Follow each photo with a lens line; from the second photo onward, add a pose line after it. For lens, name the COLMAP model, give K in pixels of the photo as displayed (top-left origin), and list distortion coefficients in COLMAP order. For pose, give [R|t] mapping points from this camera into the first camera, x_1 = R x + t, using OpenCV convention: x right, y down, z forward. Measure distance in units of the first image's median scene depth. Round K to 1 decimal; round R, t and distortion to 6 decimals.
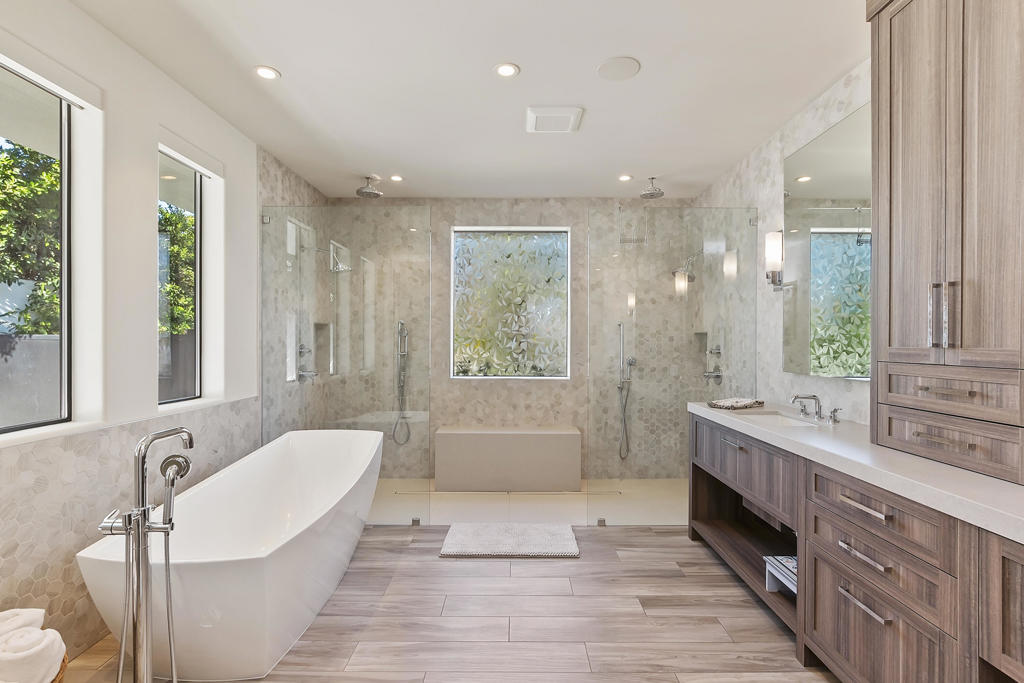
lens RADIAL K [[481.8, 0, 512.0], [0, 481.8, 341.5], [0, 0, 1]] dist [-0.000015, 0.000004]
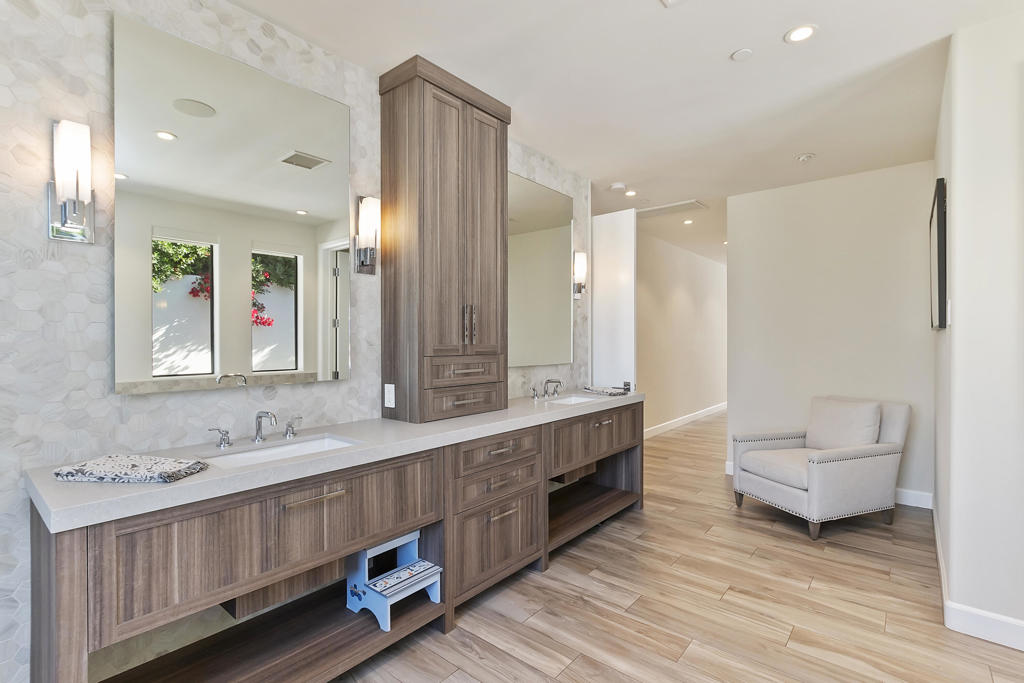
lens RADIAL K [[481.8, 0, 512.0], [0, 481.8, 341.5], [0, 0, 1]] dist [-0.000015, 0.000004]
pose [[-0.766887, -0.004690, 0.641766, -0.248013], [-0.003050, 0.999989, 0.003662, -0.003374], [-0.641775, 0.000851, -0.766892, 2.007057]]
